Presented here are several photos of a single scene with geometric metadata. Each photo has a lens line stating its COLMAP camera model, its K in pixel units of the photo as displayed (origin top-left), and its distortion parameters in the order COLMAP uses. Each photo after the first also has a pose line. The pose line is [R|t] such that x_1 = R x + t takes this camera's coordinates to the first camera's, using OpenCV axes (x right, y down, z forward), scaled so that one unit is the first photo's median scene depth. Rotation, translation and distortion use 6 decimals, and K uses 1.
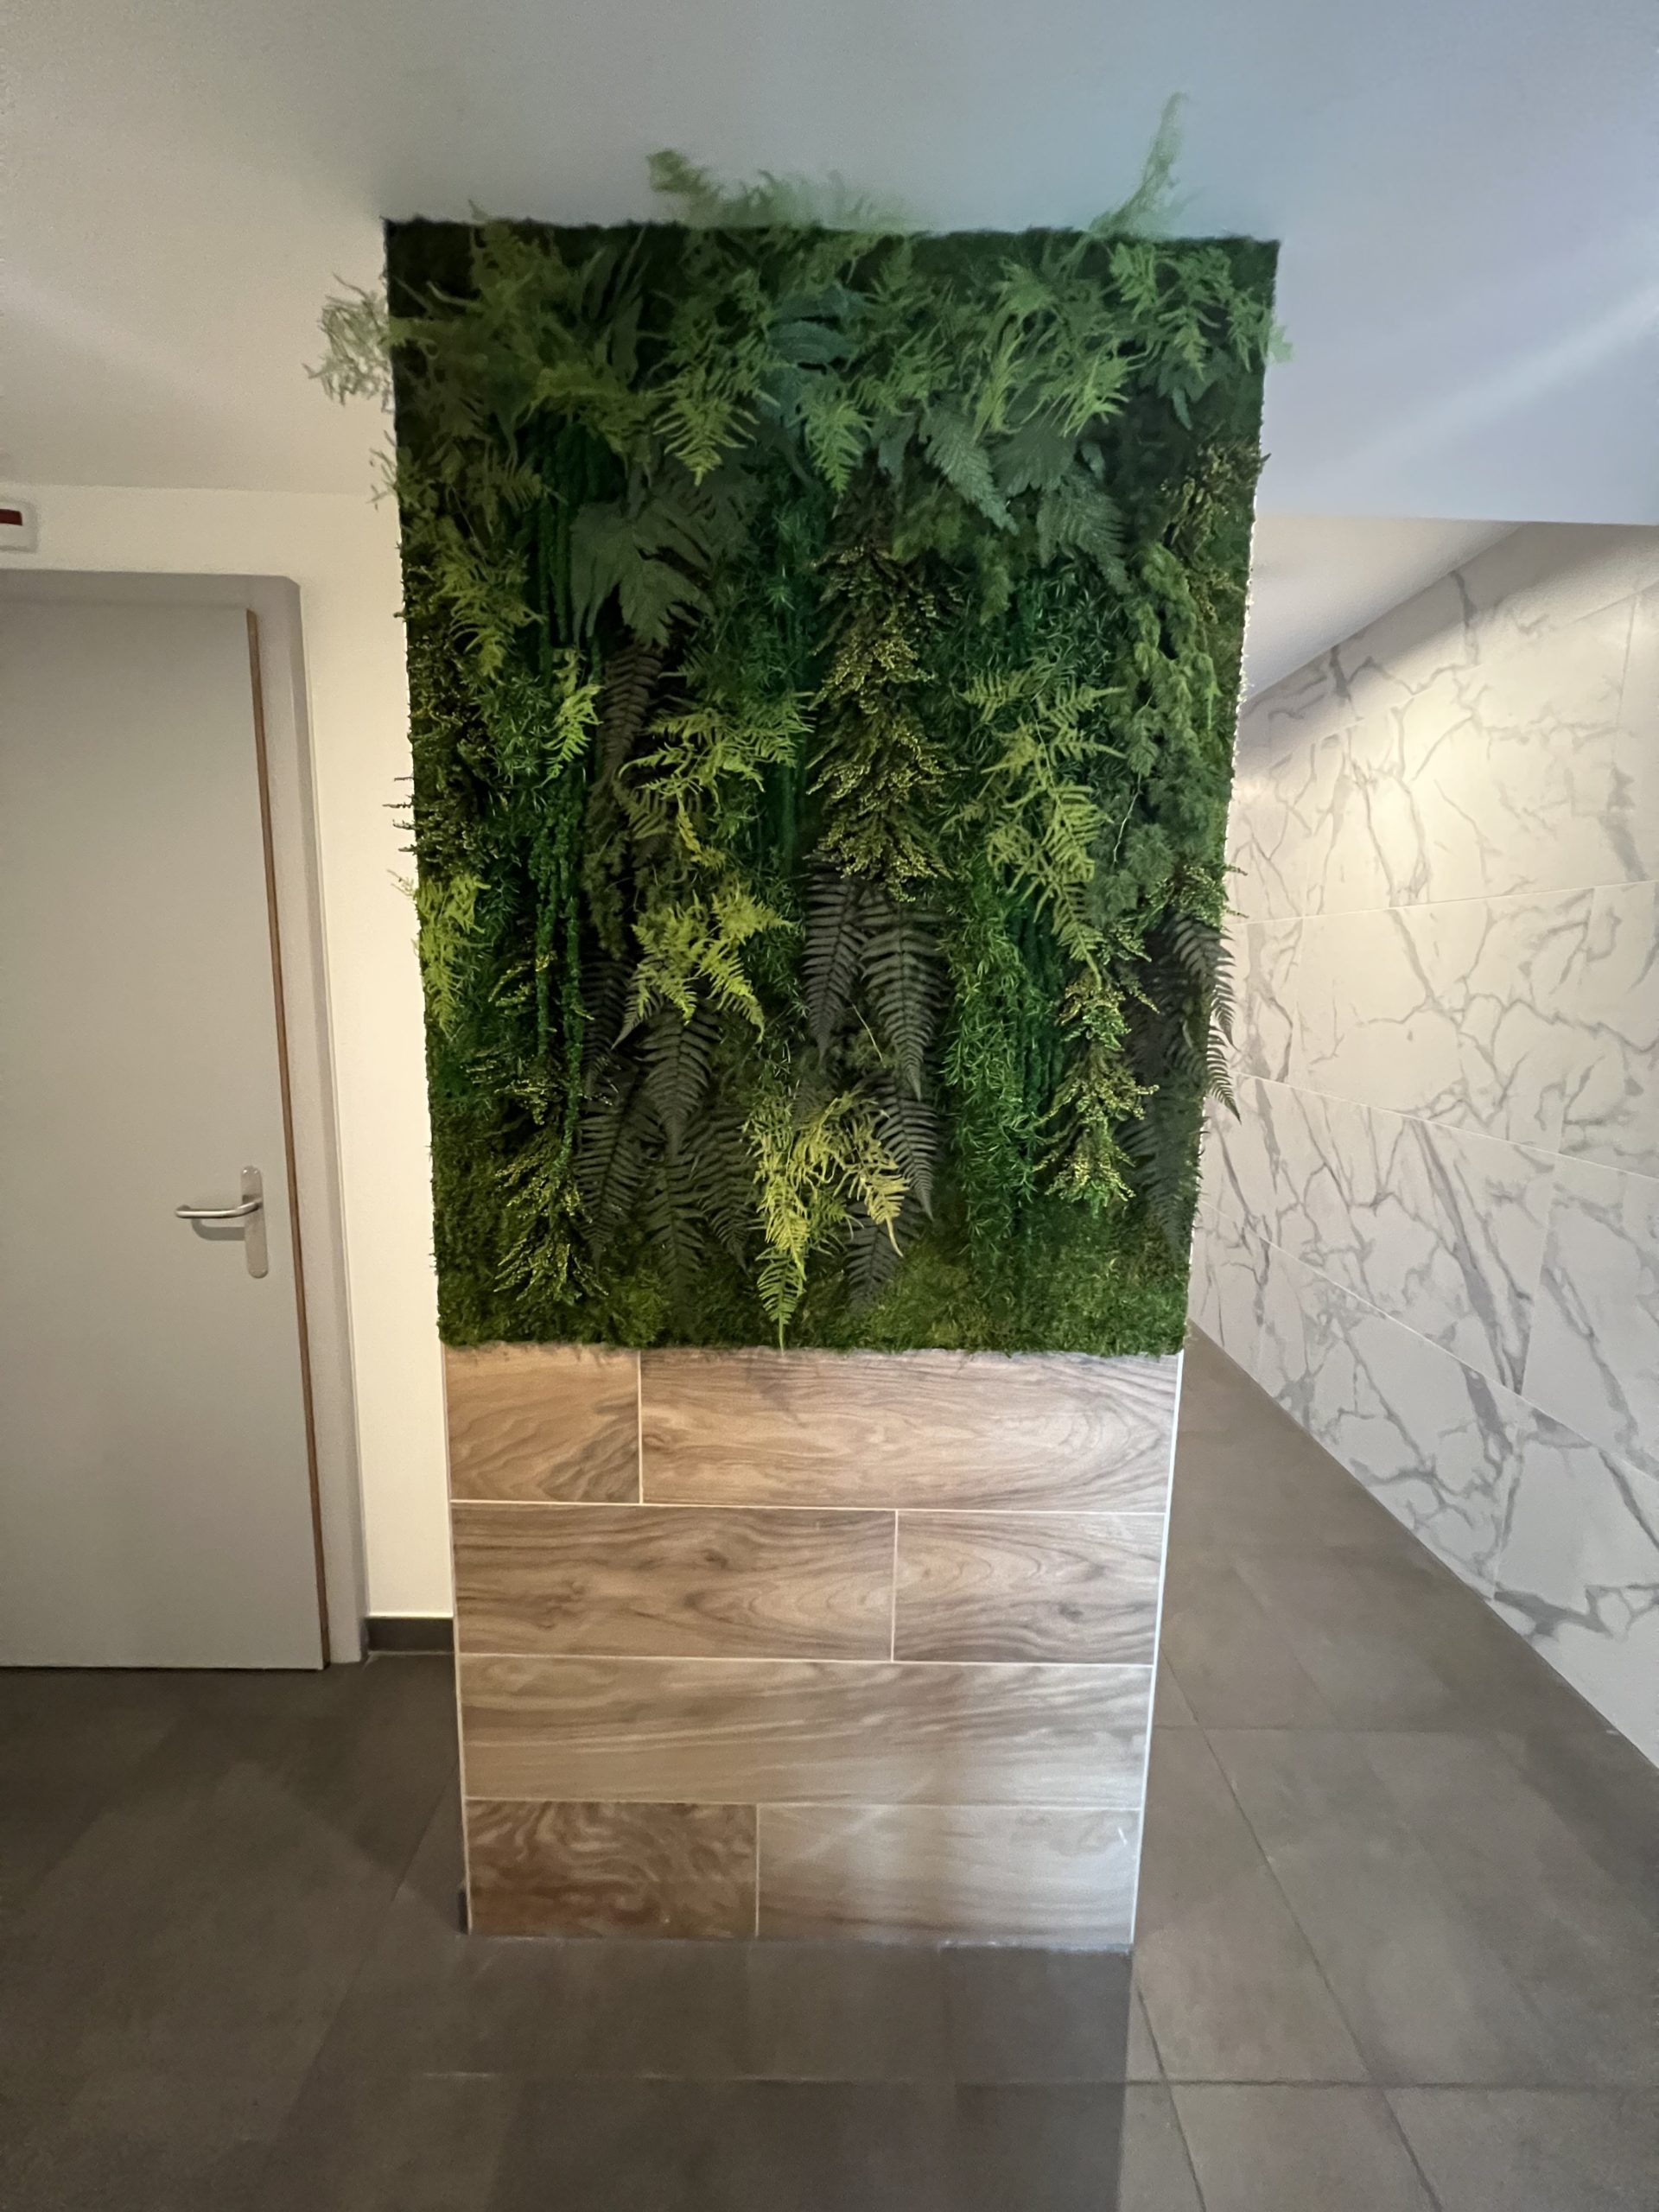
lens RADIAL K [[890.5, 0, 830.9], [0, 890.5, 1090.4], [0, 0, 1]] dist [-0.006808, 0.000880]
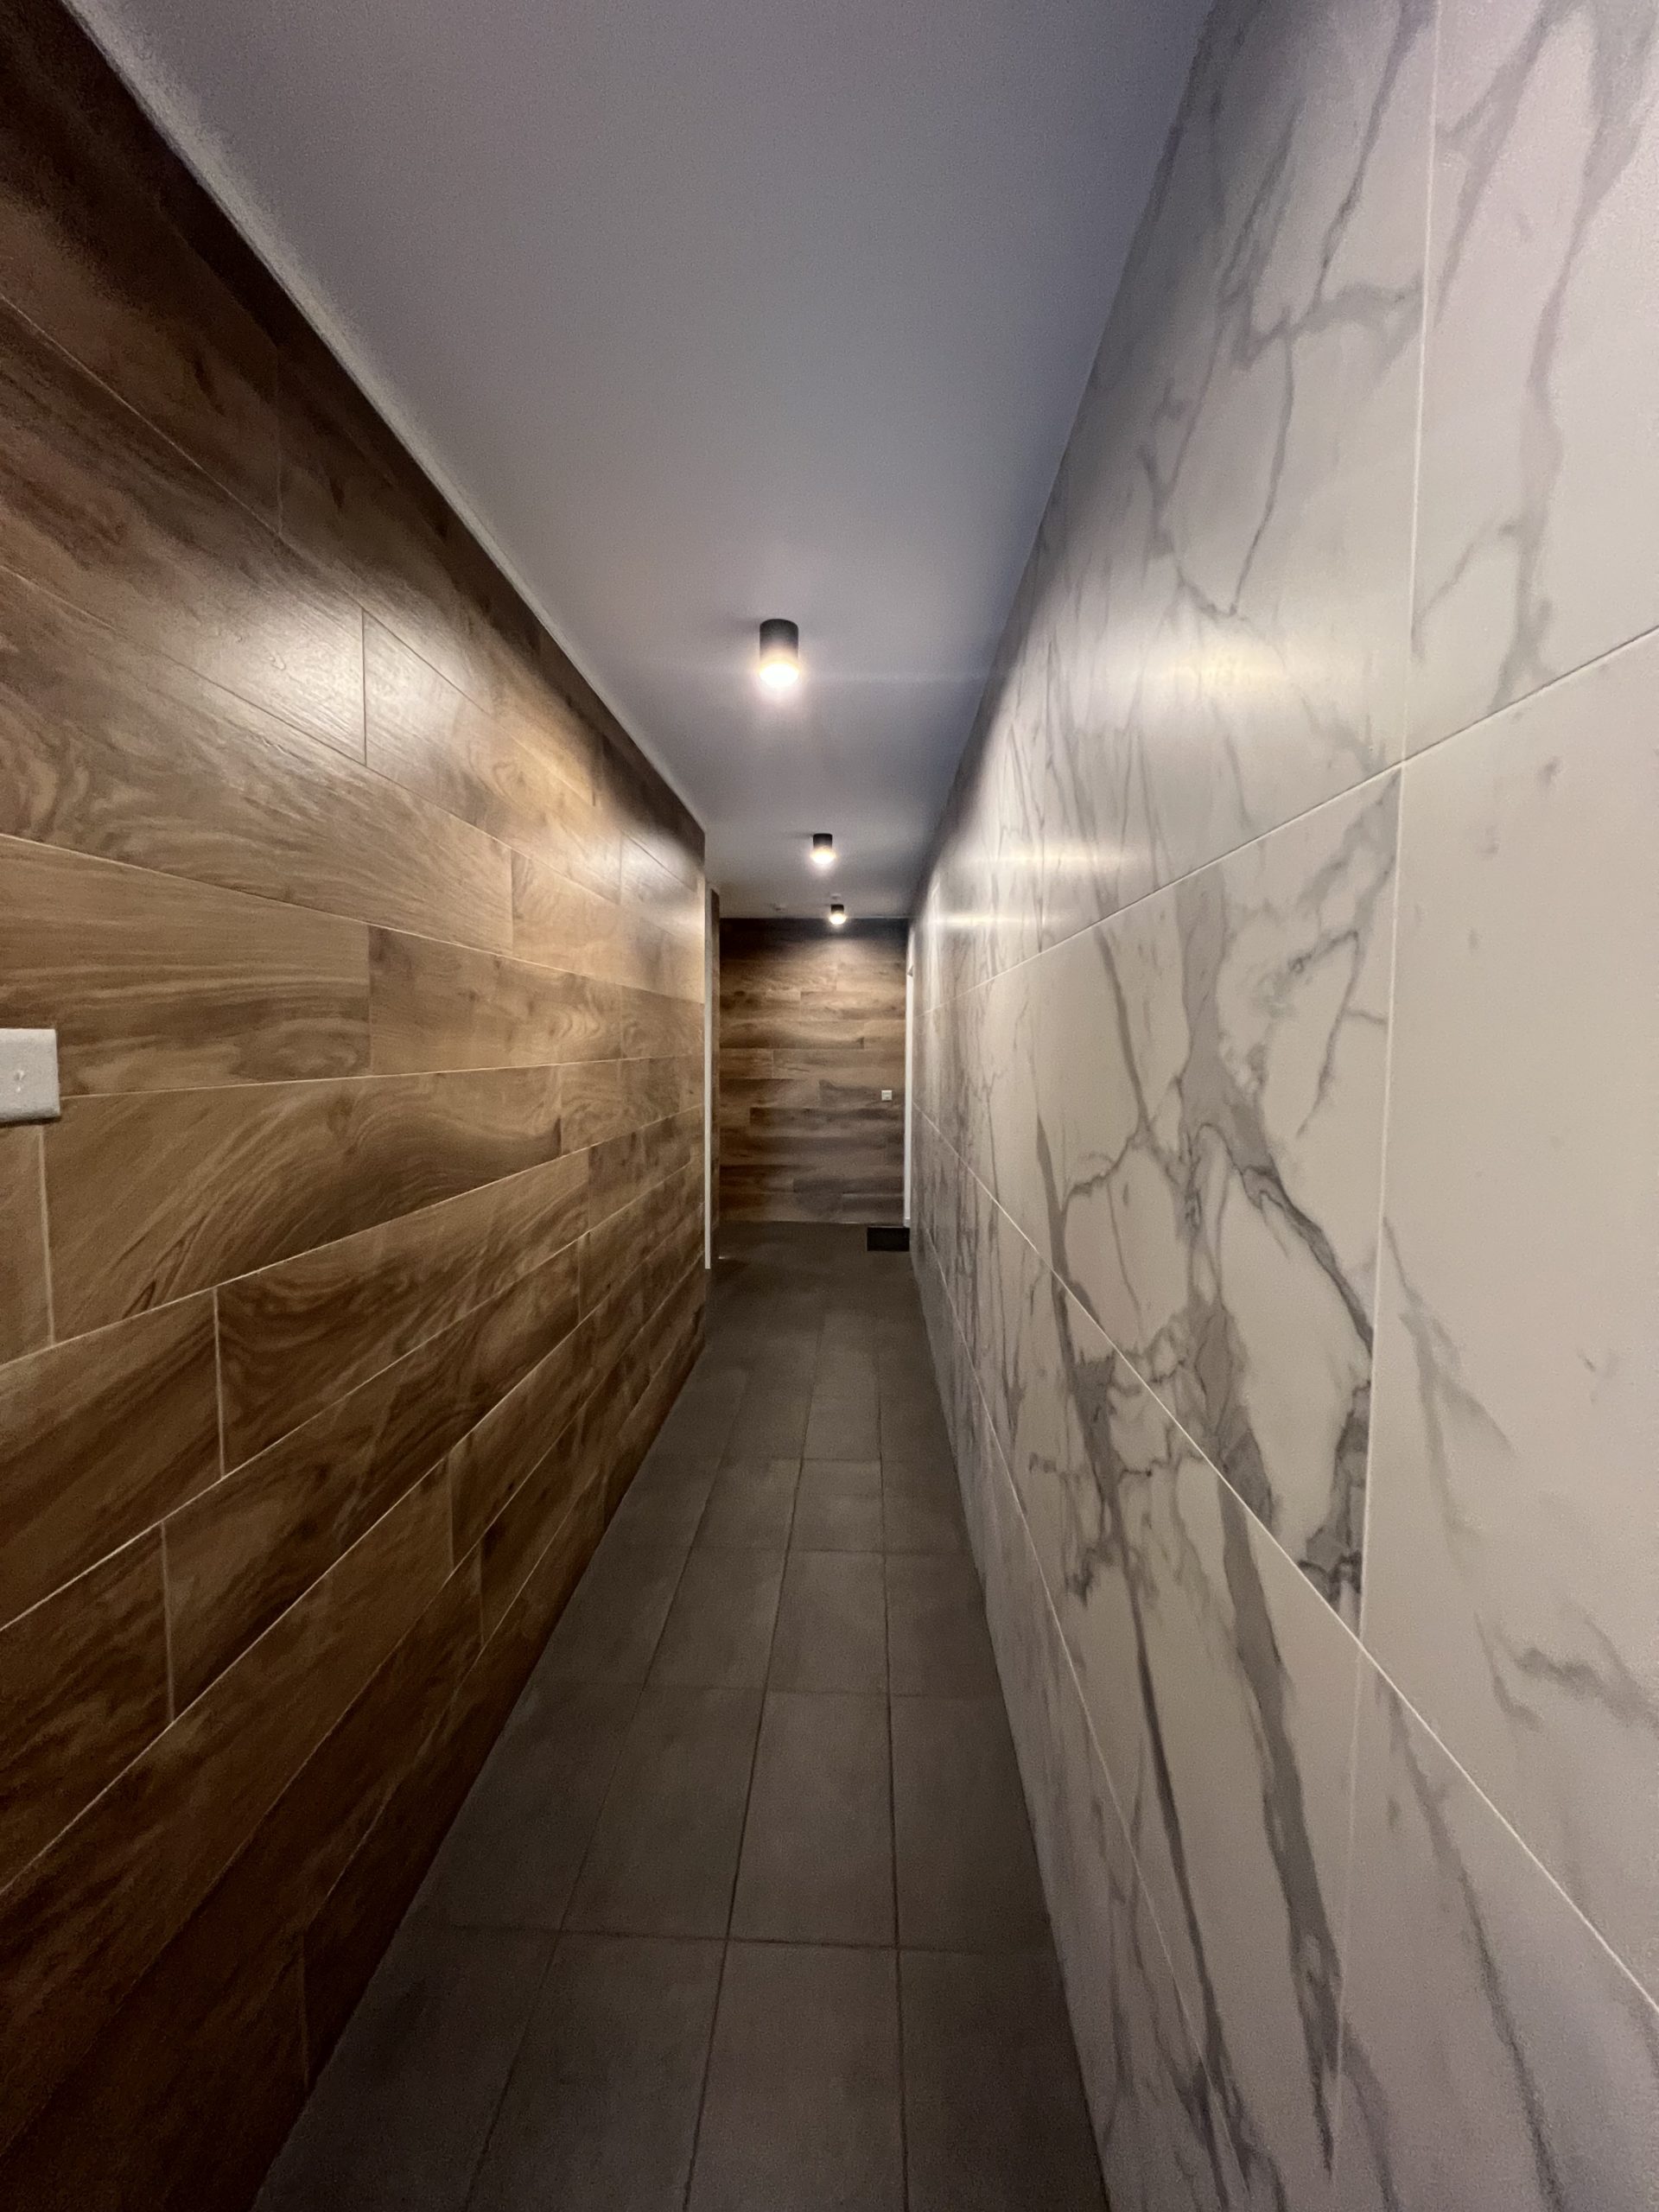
lens RADIAL K [[890.5, 0, 828.0], [0, 890.5, 1108.2], [0, 0, 1]] dist [-0.006808, 0.000880]
pose [[0.998941, -0.014447, -0.043675, 0.766387], [0.011320, 0.997412, -0.071000, -0.203046], [0.044587, 0.070430, 0.996520, 1.490699]]
